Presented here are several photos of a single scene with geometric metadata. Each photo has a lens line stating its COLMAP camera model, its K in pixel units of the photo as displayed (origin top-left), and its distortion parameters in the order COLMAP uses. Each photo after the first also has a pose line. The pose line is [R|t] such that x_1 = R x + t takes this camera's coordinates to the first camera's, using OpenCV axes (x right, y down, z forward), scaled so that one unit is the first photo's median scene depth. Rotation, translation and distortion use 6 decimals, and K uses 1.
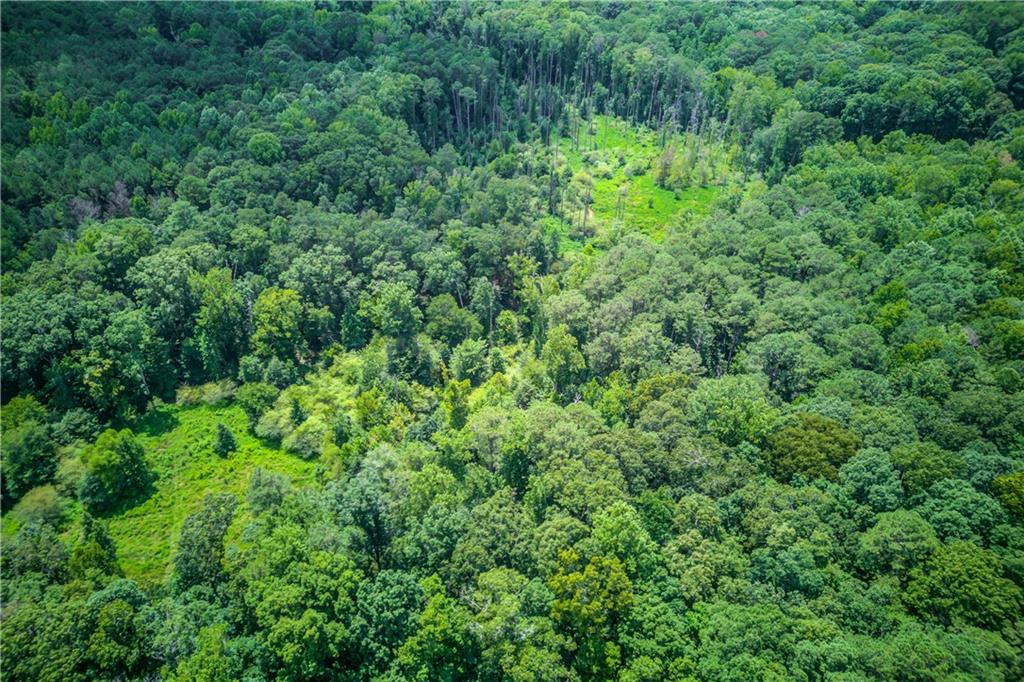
lens RADIAL K [[718.5, 0, 509.3], [0, 718.5, 341.4], [0, 0, 1]] dist [0.063415, -0.024700]
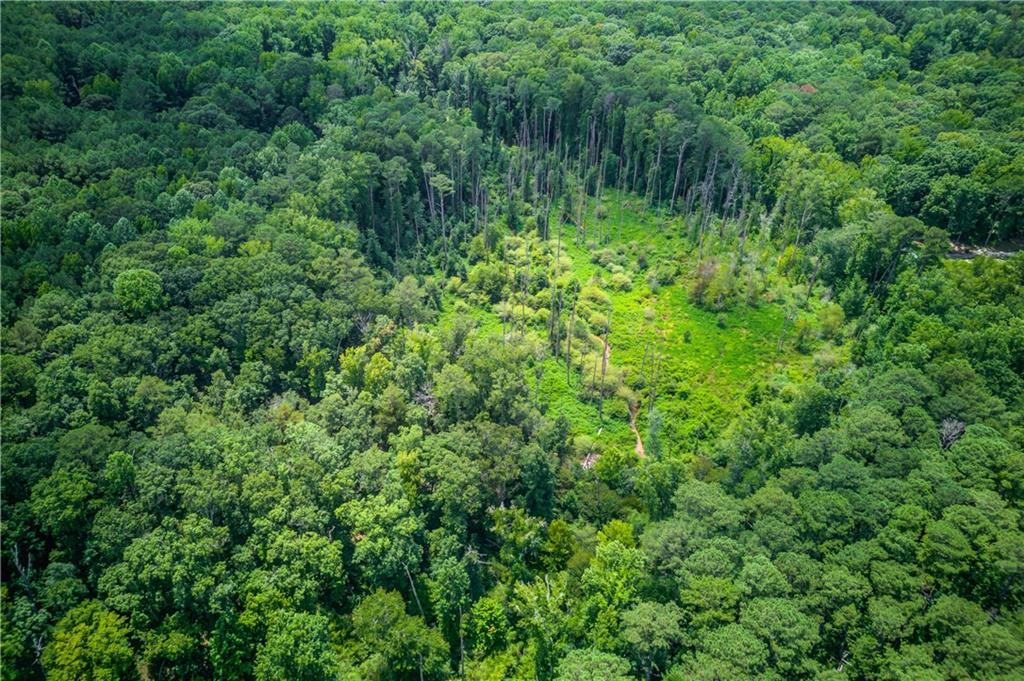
lens RADIAL K [[718.5, 0, 513.8], [0, 718.5, 335.5], [0, 0, 1]] dist [0.063415, -0.024700]
pose [[0.999853, -0.004108, 0.016655, 0.005032], [0.004273, 0.999942, -0.009912, -0.165510], [-0.016613, 0.009982, 0.999812, 0.234510]]
